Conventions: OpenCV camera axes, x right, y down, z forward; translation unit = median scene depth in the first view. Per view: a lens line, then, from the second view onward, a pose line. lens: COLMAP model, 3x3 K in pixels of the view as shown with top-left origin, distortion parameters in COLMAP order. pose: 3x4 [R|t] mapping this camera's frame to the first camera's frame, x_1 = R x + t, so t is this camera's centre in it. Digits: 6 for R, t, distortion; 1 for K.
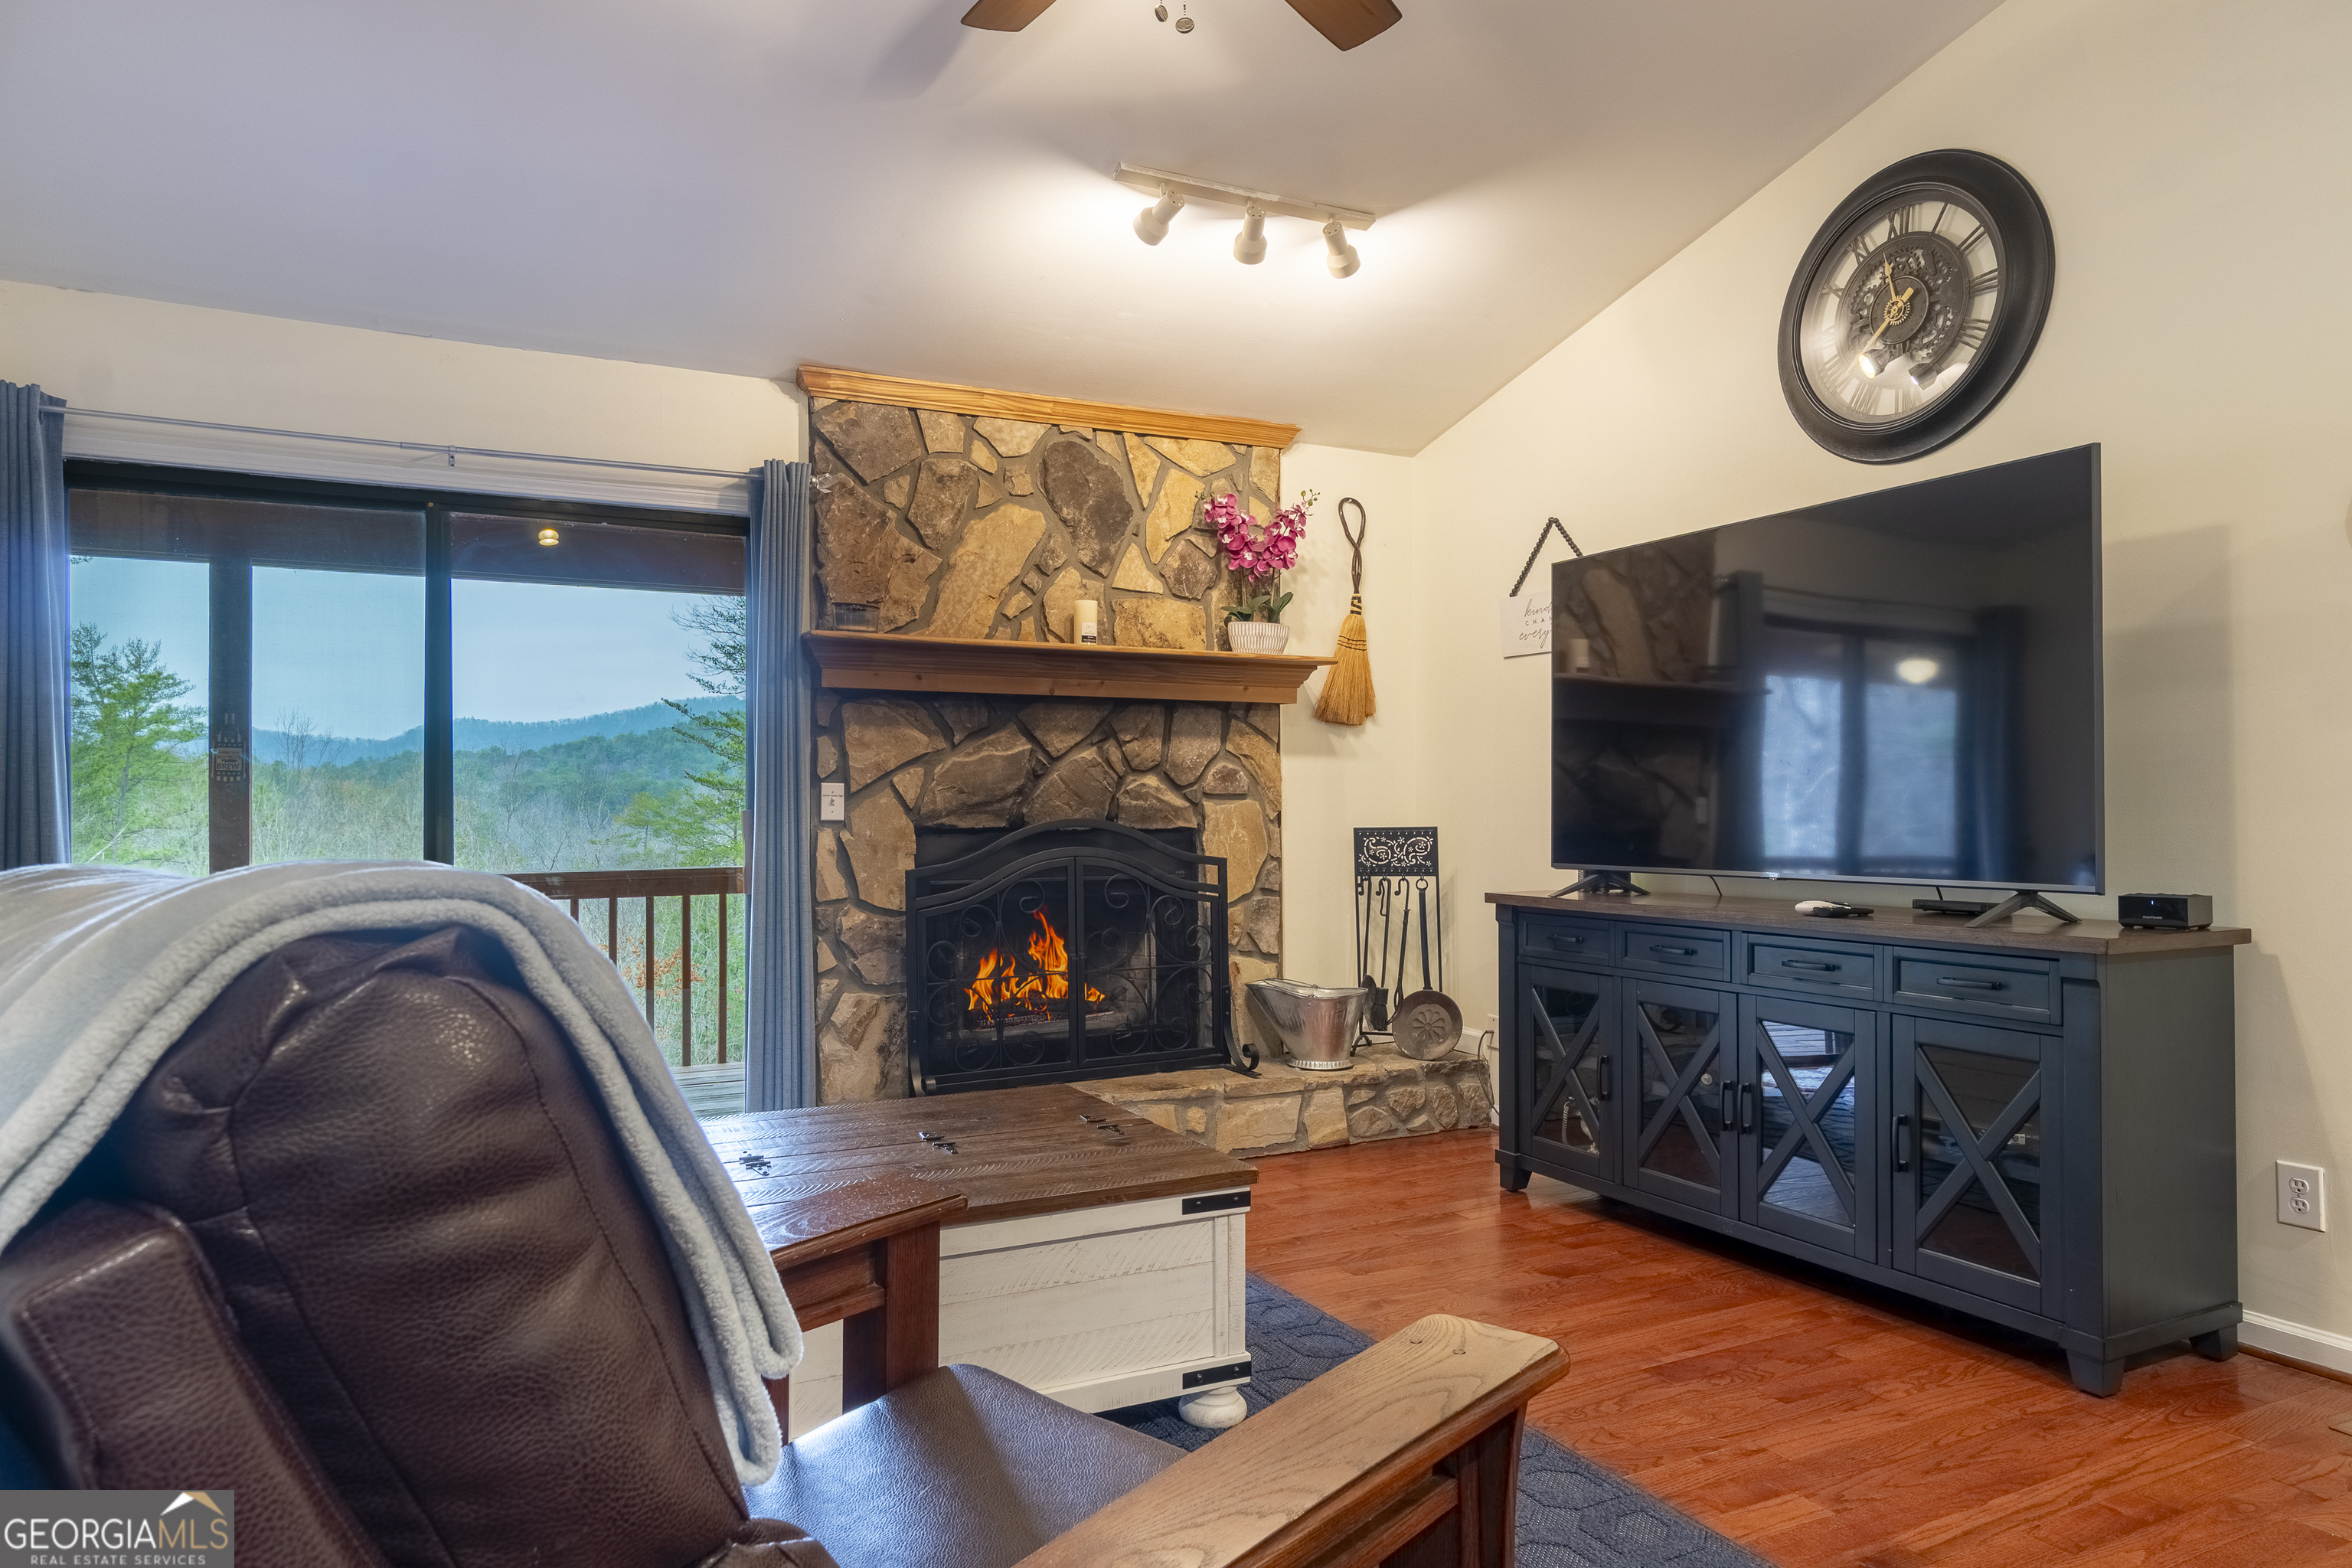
lens RADIAL K [[1443.8, 0, 1176.0], [0, 1443.8, 784.0], [0, 0, 1]] dist [0.006202, 0.002258]
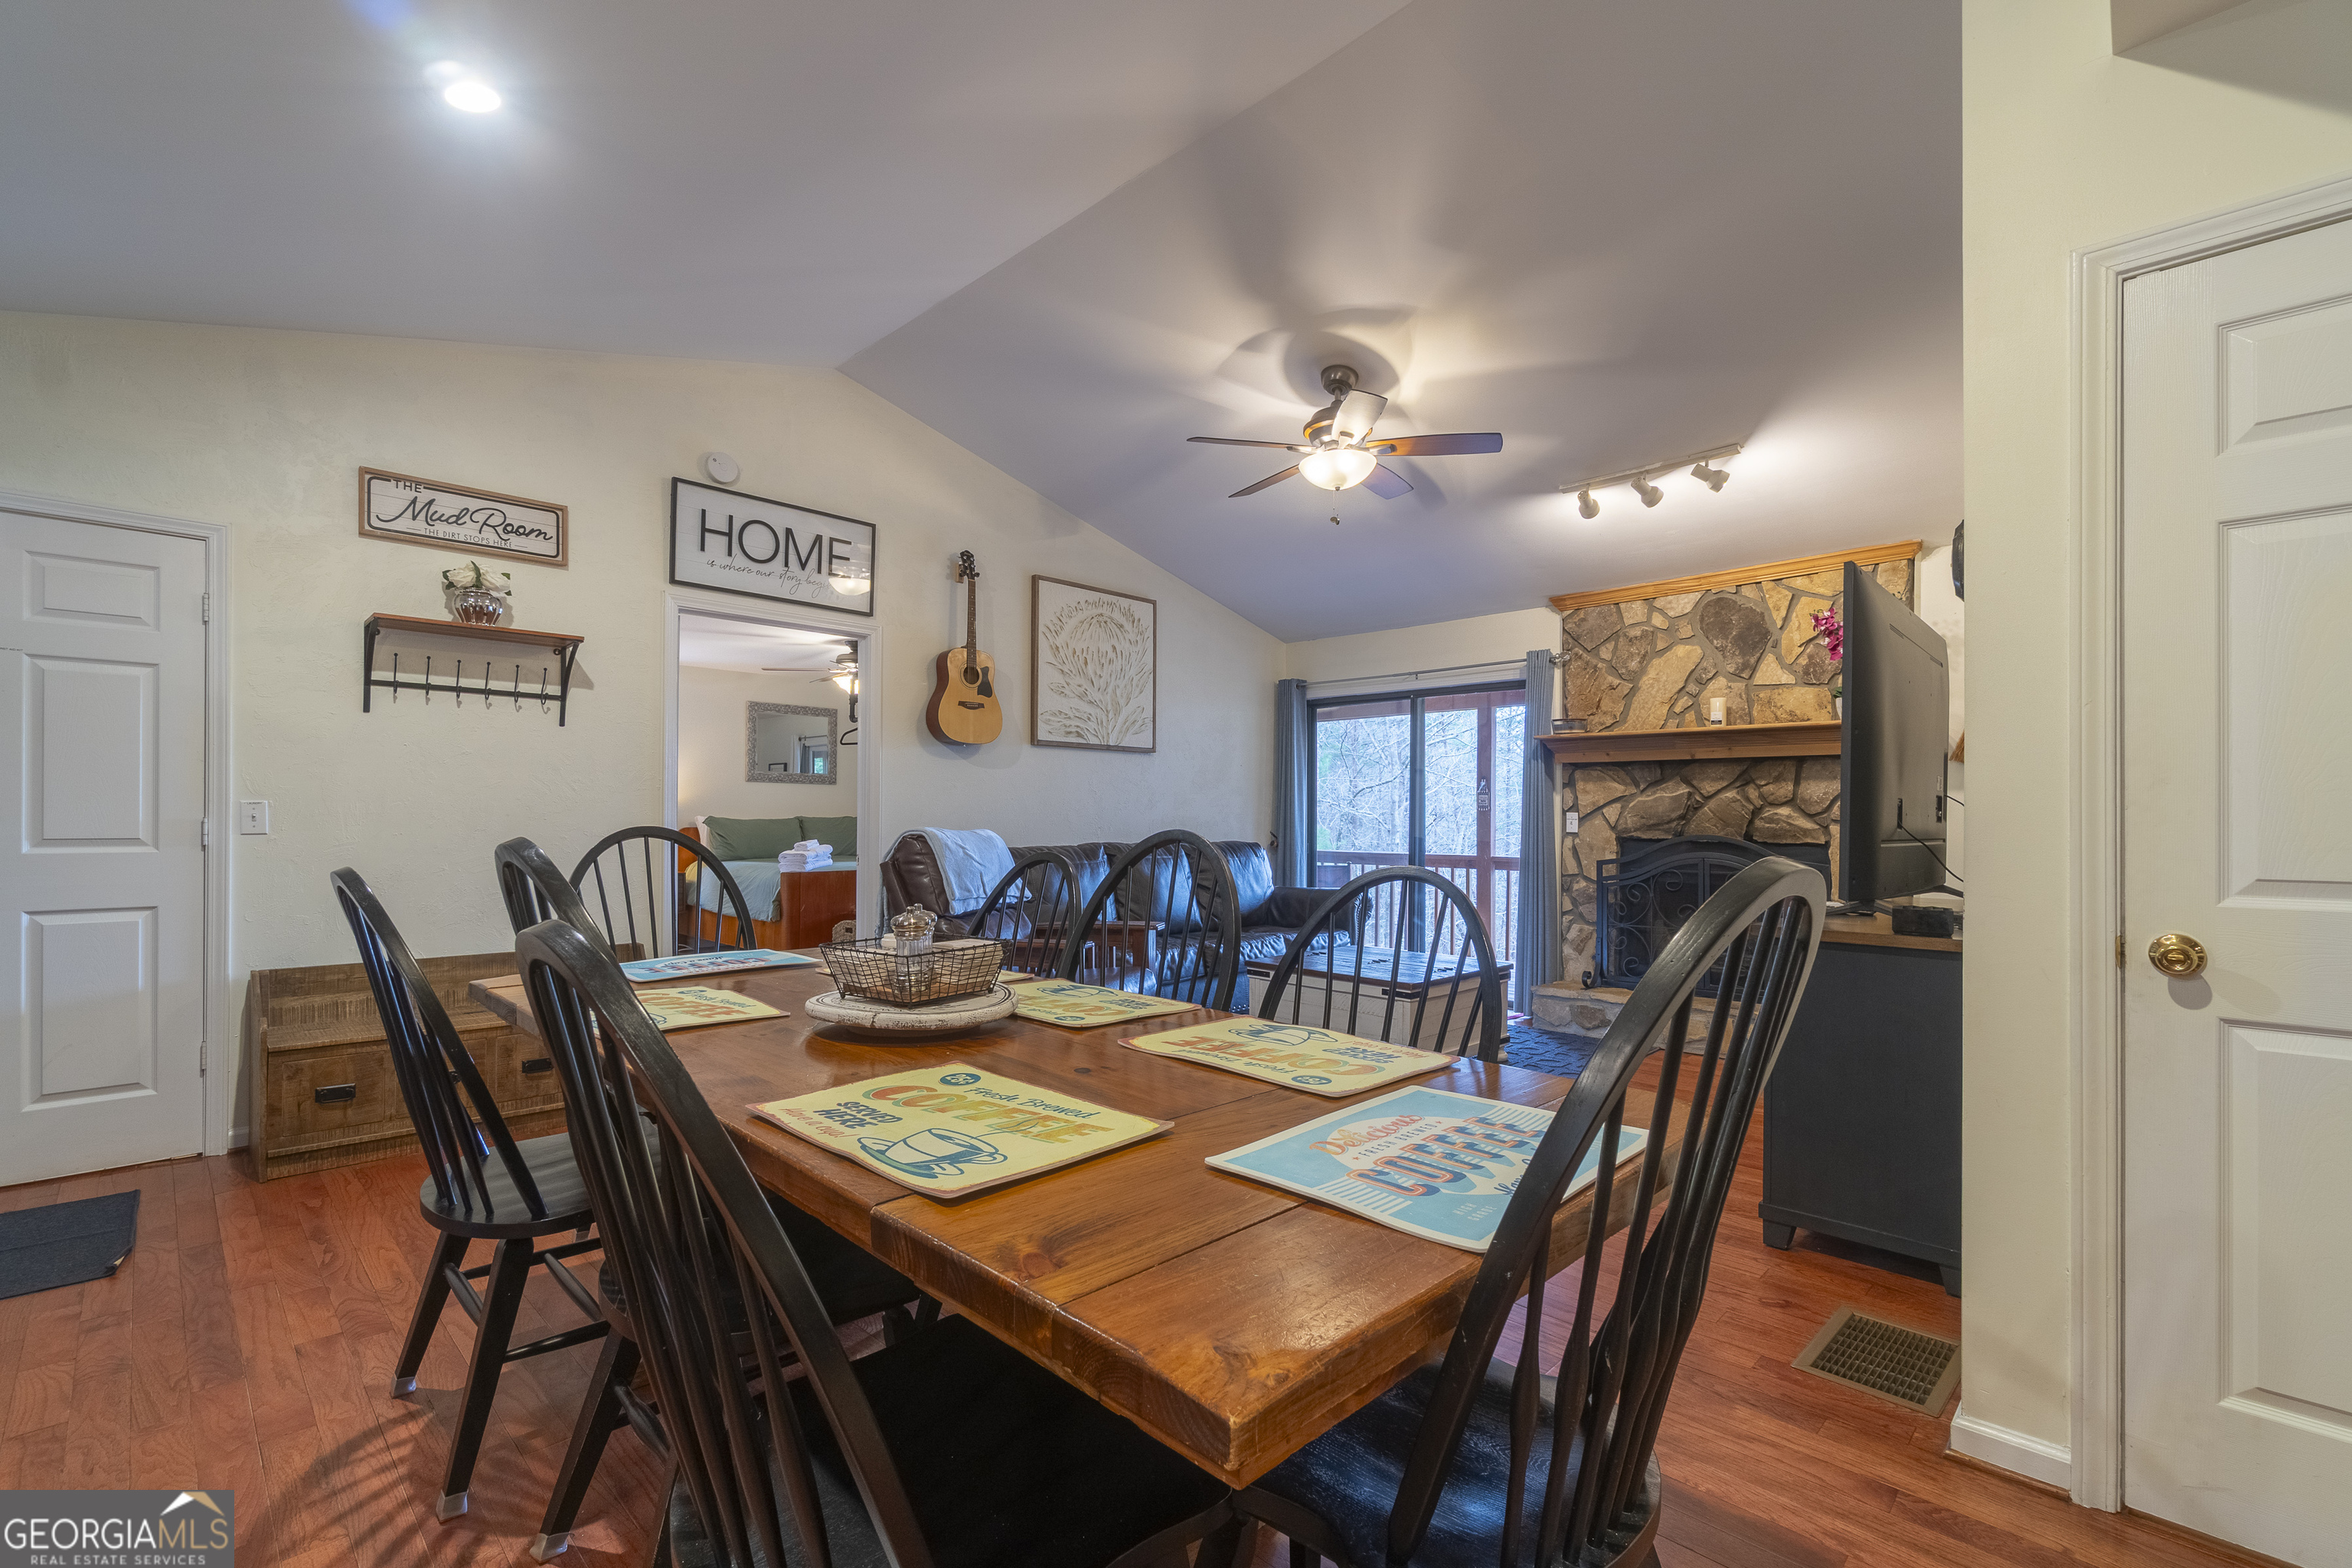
lens RADIAL K [[1030.8, 0, 1170.9], [0, 1030.8, 809.6], [0, 0, 1]] dist [0.000576, -0.000049]
pose [[0.318879, -0.001717, -0.947794, 0.818624], [0.003166, 0.999995, -0.000747, -0.005017], [0.947790, -0.002763, 0.318883, 0.066672]]
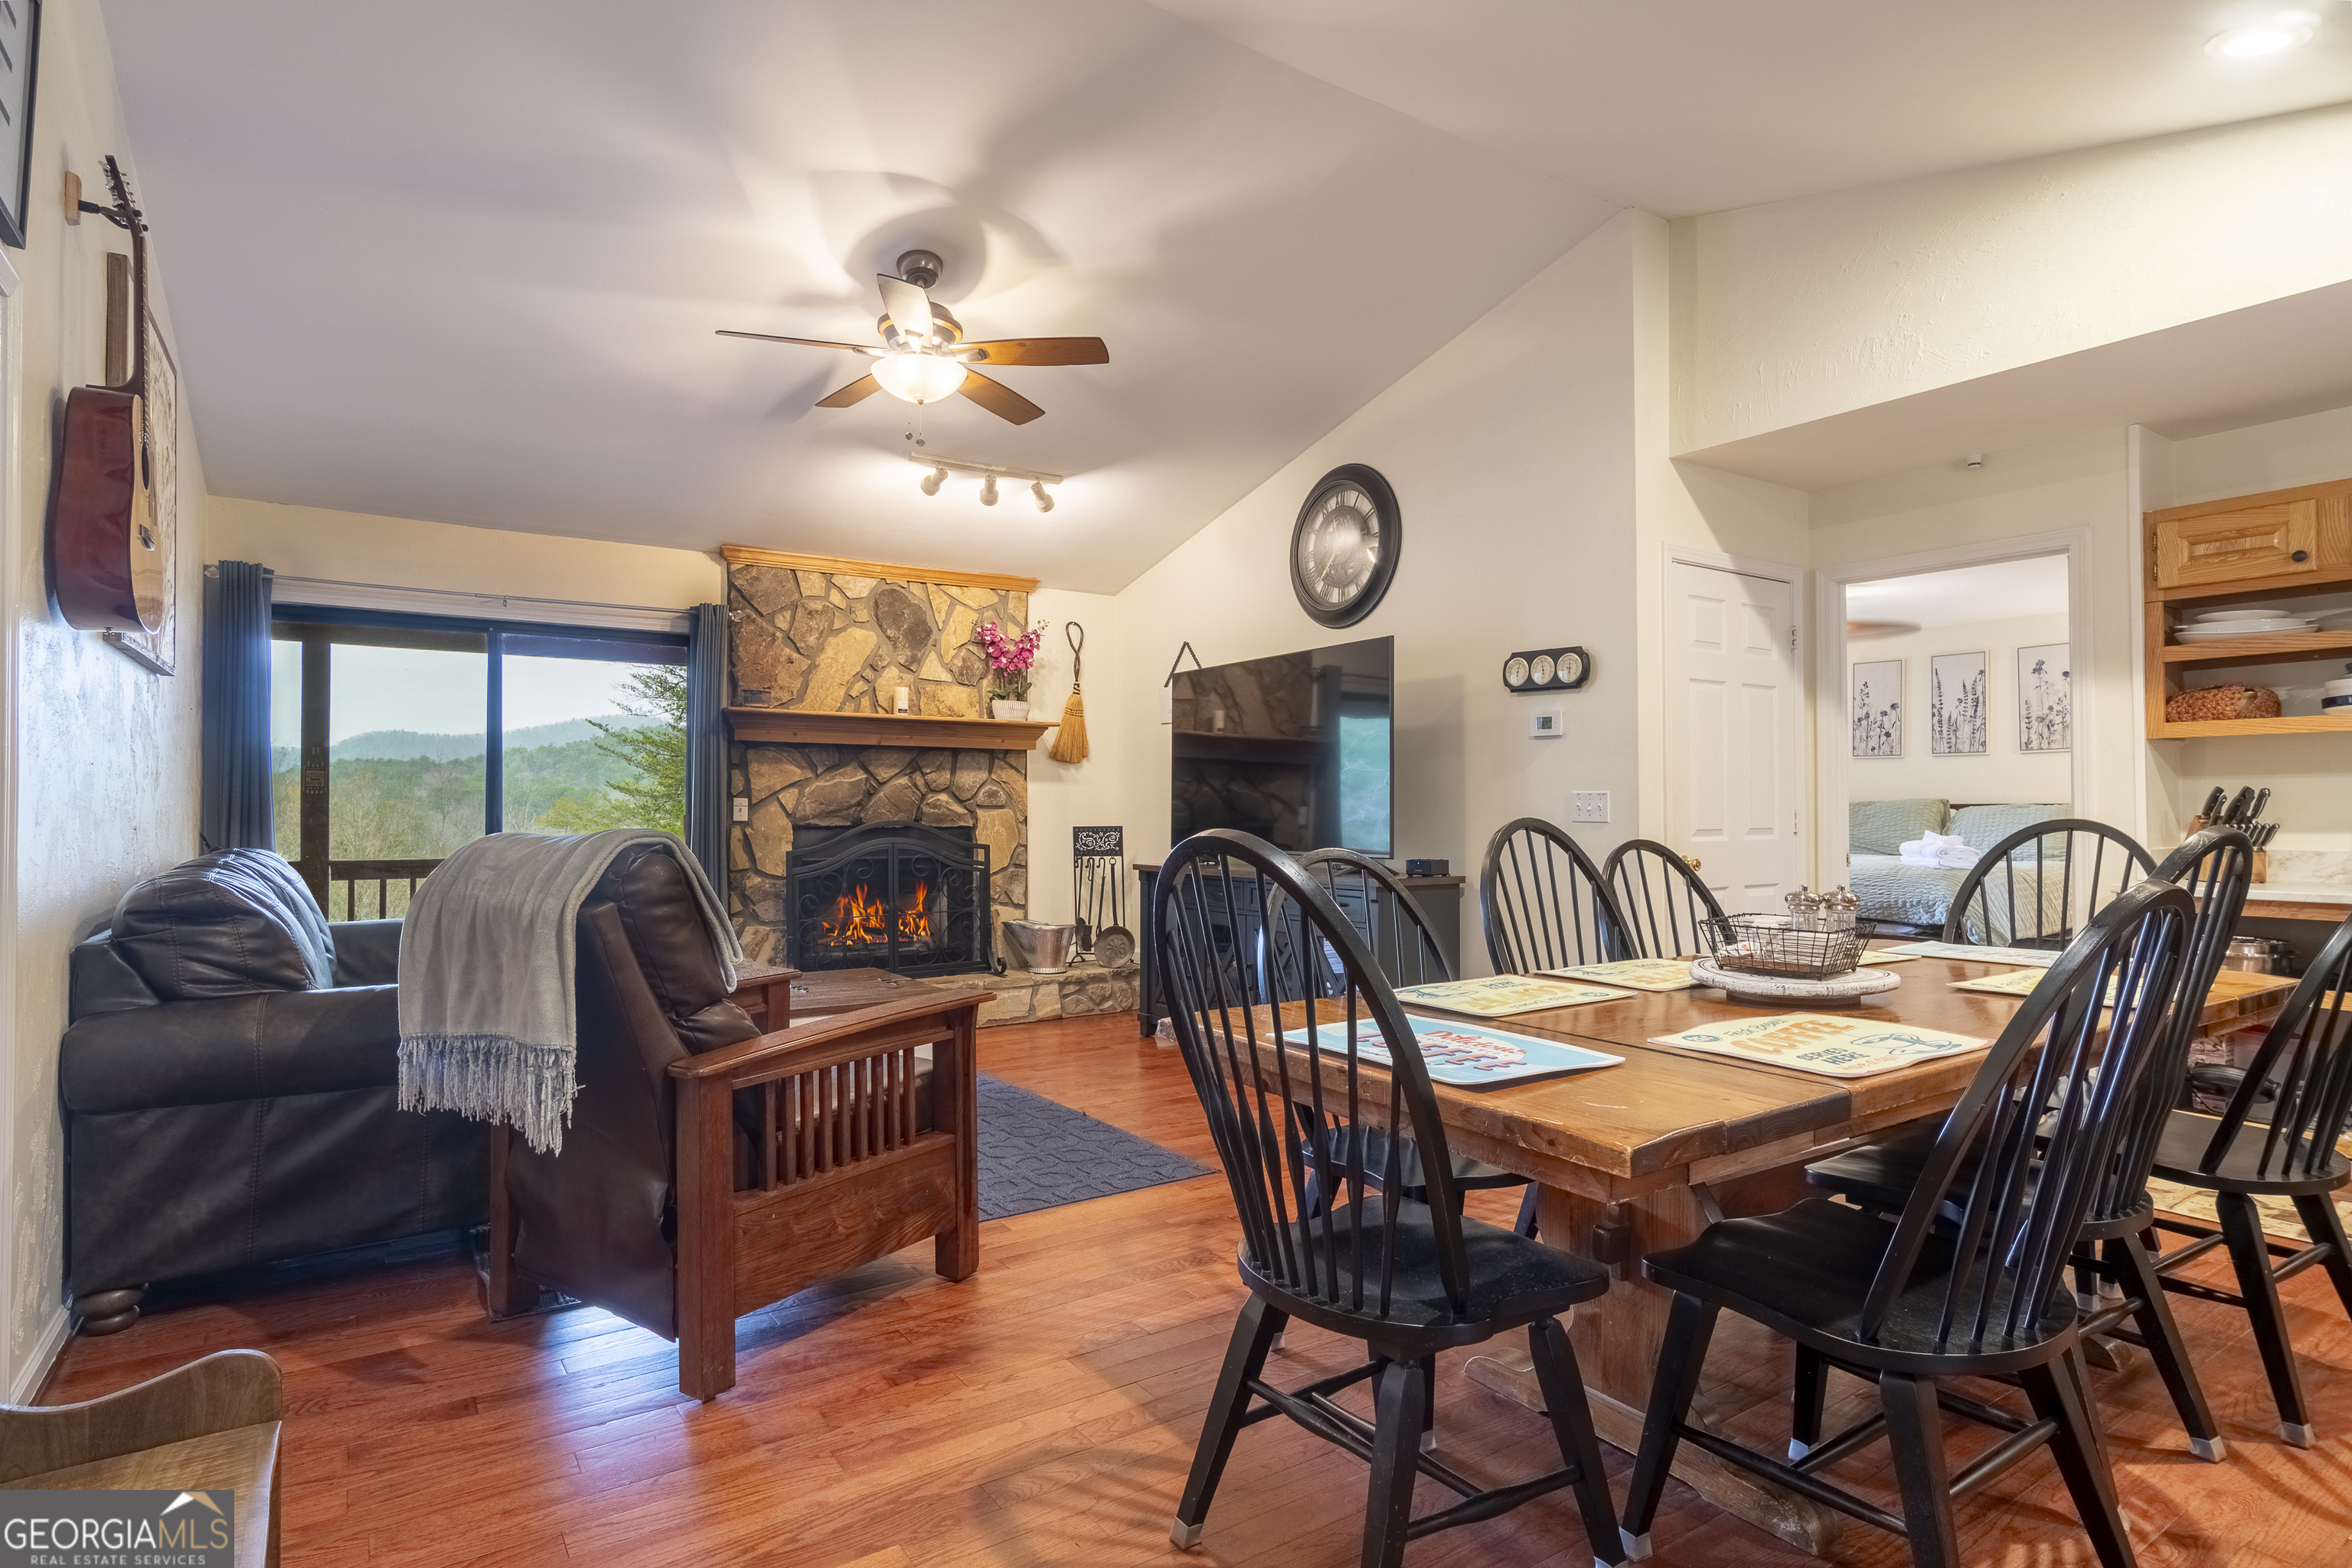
lens RADIAL K [[1192.5, 0, 1168.6], [0, 1192.5, 790.5], [0, 0, 1]] dist [0.001367, 0.000891]
pose [[0.993184, 0.005737, 0.116415, 0.081641], [-0.005502, 0.999982, -0.002346, -0.008361], [-0.116426, 0.001690, 0.993198, -0.376462]]
